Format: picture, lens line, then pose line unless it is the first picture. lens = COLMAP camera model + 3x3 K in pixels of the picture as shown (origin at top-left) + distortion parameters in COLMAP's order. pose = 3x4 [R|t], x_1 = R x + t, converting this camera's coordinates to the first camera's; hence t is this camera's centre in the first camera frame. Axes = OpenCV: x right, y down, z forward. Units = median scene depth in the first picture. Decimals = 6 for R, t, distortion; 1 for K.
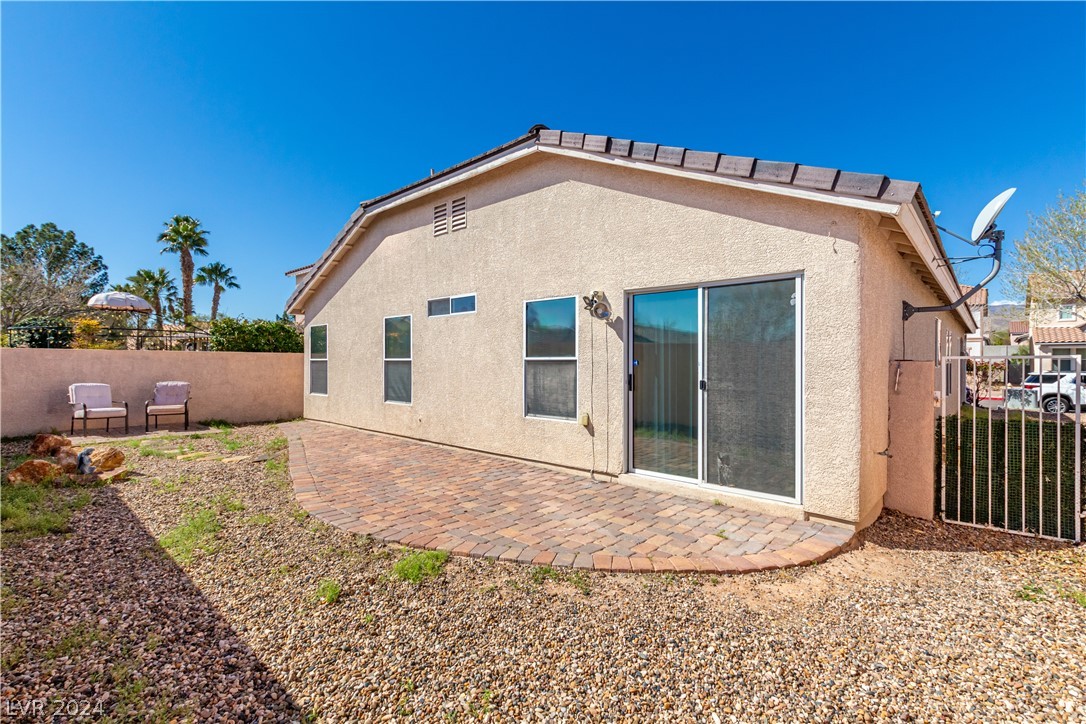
lens RADIAL K [[495.6, 0, 541.5], [0, 495.6, 360.2], [0, 0, 1]] dist [0.005591, -0.001377]
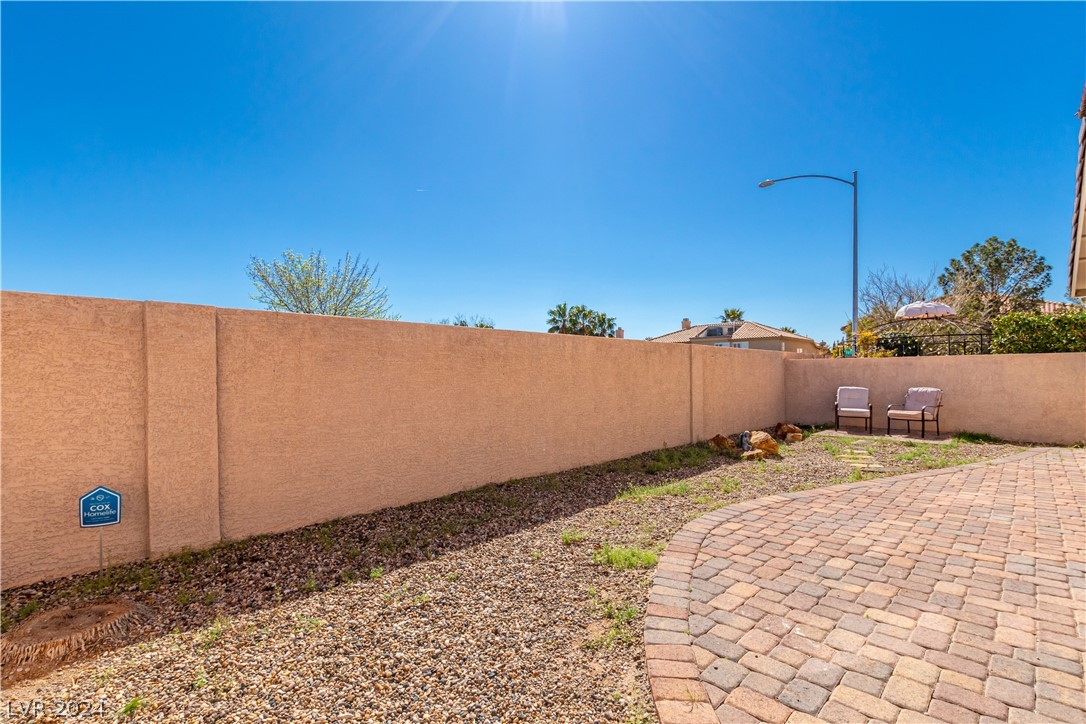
lens RADIAL K [[495.6, 0, 541.7], [0, 495.6, 373.9], [0, 0, 1]] dist [0.005591, -0.001377]
pose [[-0.029052, -0.005667, -0.999562, 0.267657], [0.013885, 0.999885, -0.006072, 0.012363], [0.999481, -0.014055, -0.028970, 0.289327]]
